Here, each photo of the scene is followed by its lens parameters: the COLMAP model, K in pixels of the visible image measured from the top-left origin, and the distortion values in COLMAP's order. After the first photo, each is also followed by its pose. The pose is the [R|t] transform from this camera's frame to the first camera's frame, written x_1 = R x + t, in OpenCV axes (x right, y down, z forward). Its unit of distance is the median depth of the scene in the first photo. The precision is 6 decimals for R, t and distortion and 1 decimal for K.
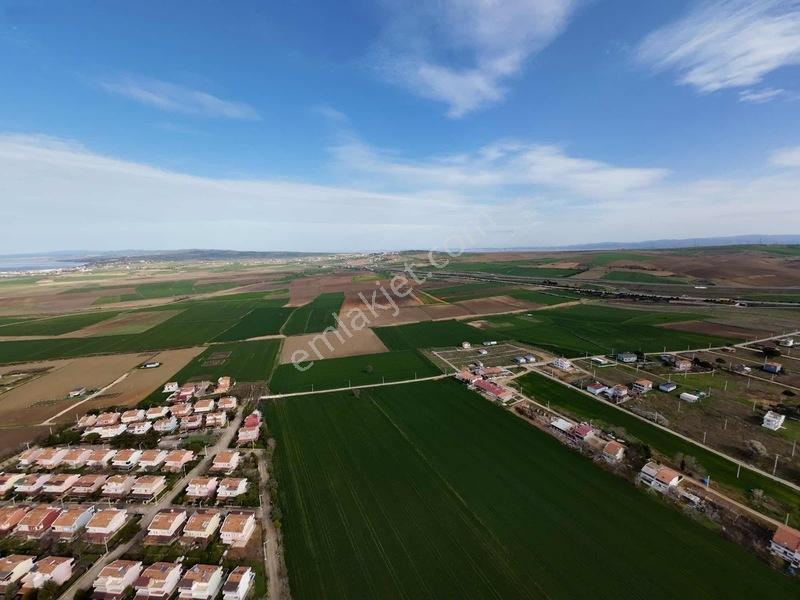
lens RADIAL K [[311.3, 0, 400.5], [0, 311.3, 298.6], [0, 0, 1]] dist [-0.004944, 0.002156]
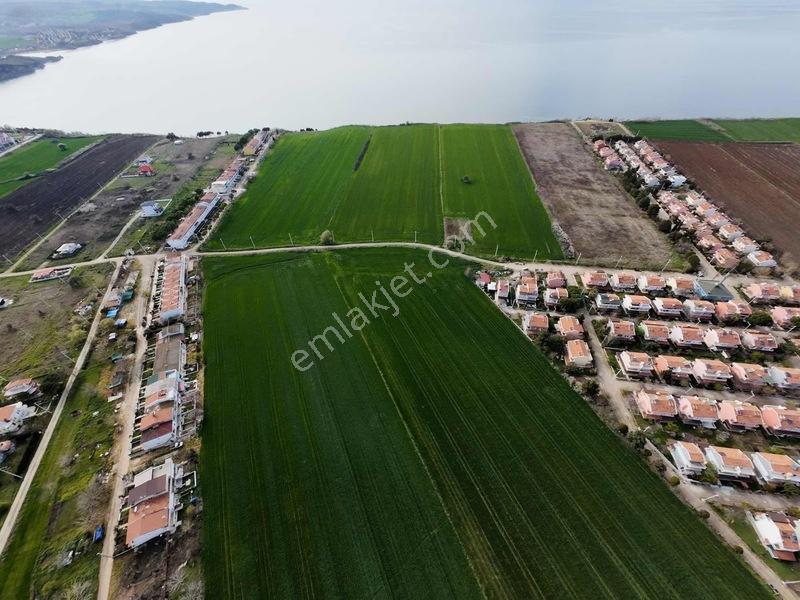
lens RADIAL K [[308.9, 0, 402.1], [0, 308.9, 298.2], [0, 0, 1]] dist [-0.001699, 0.001909]
pose [[-0.997650, -0.005723, 0.068283, 0.118155], [0.051953, 0.586590, 0.808216, -0.064031], [-0.044679, 0.809864, -0.584914, 0.232858]]
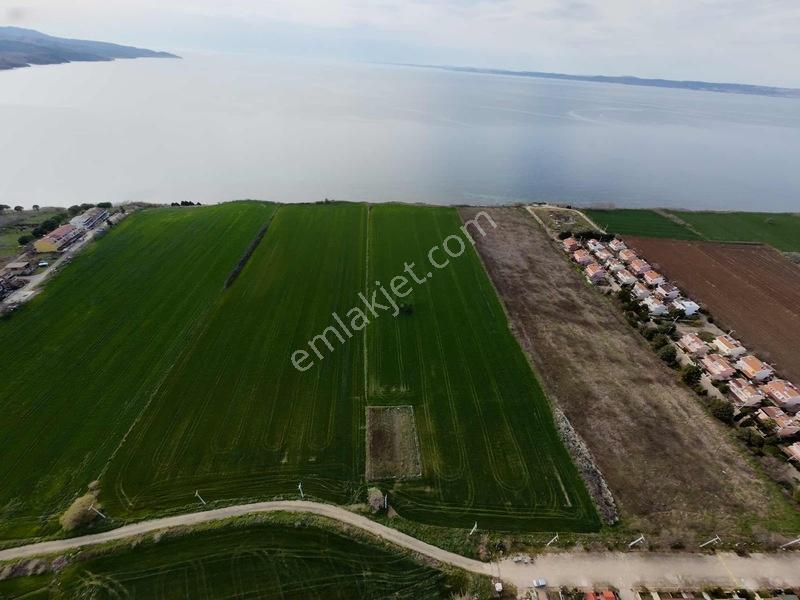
lens RADIAL K [[311.3, 0, 400.5], [0, 311.3, 298.6], [0, 0, 1]] dist [-0.004944, 0.002156]
pose [[-0.994711, 0.022924, -0.100119, 0.079658], [-0.056811, 0.689293, 0.722252, 0.006501], [0.085568, 0.724120, -0.684346, -0.057473]]
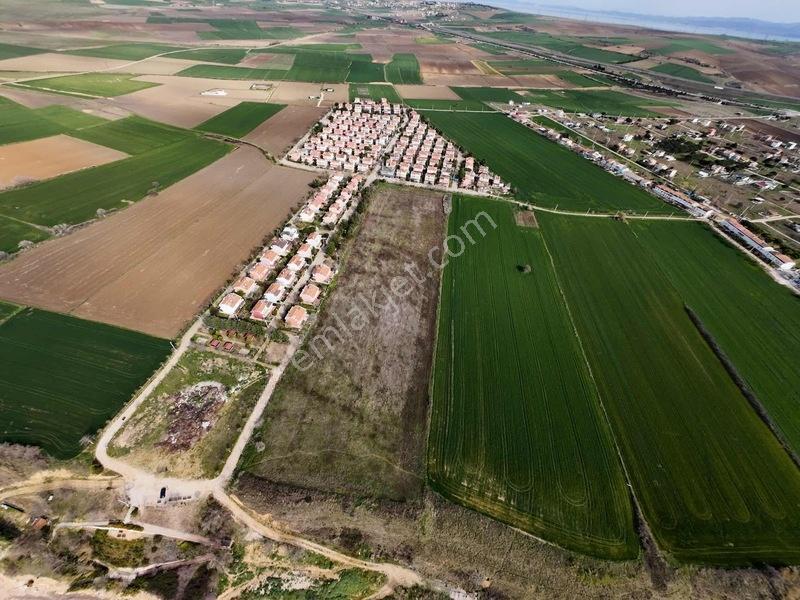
lens RADIAL K [[311.3, 0, 400.5], [0, 311.3, 298.6], [0, 0, 1]] dist [-0.004944, 0.002156]
pose [[0.989508, 0.143566, -0.016237, -0.149716], [-0.106939, 0.803322, 0.585865, 0.065704], [0.097153, -0.577982, 0.810246, -0.770334]]
